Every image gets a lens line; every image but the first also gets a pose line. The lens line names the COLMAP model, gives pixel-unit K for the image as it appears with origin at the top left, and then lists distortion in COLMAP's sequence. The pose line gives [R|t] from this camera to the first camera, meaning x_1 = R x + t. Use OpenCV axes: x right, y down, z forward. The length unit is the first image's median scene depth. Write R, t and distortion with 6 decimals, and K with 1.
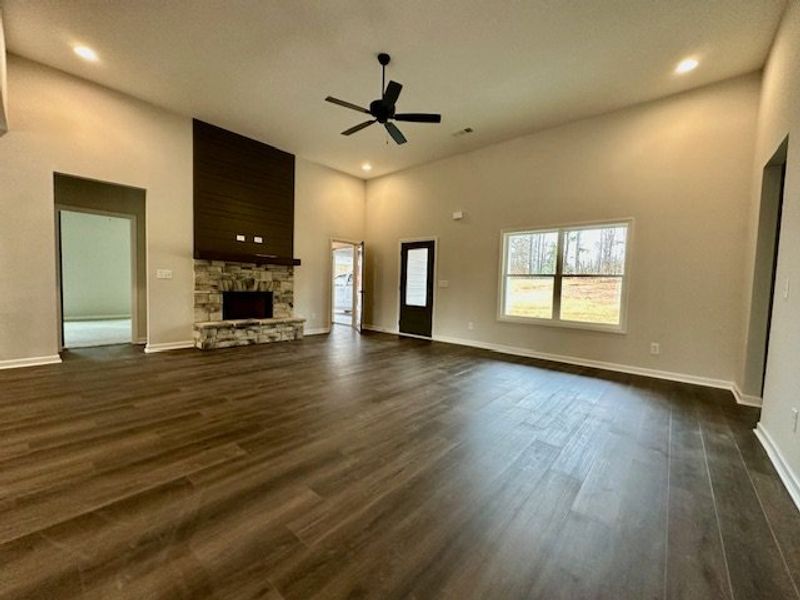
lens RADIAL K [[317.3, 0, 400.0], [0, 317.3, 300.0], [0, 0, 1]] dist [-0.000660, -0.000019]
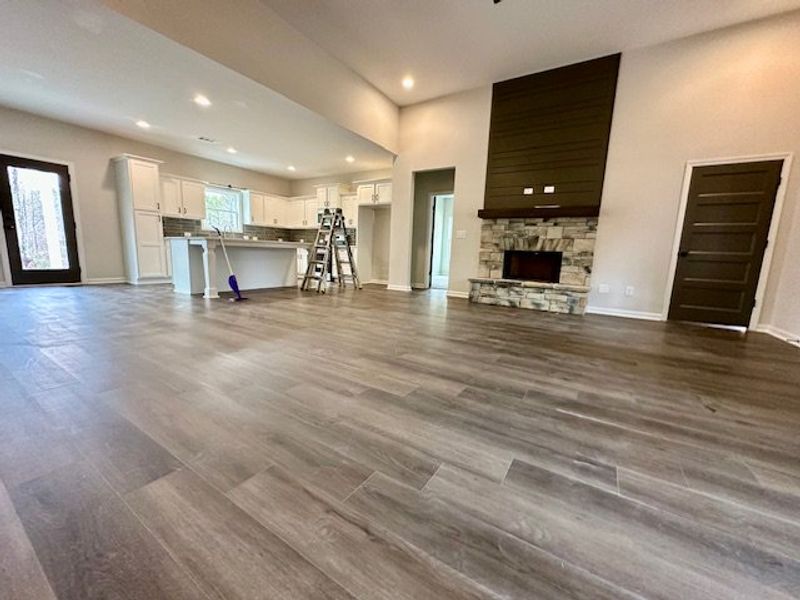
lens RADIAL K [[317.3, 0, 400.0], [0, 317.3, 300.0], [0, 0, 1]] dist [-0.000660, -0.000019]
pose [[0.152441, 0.122480, -0.980694, 0.505614], [-0.085316, 0.990218, 0.110408, 0.061226], [0.984623, 0.066838, 0.161399, 0.677708]]
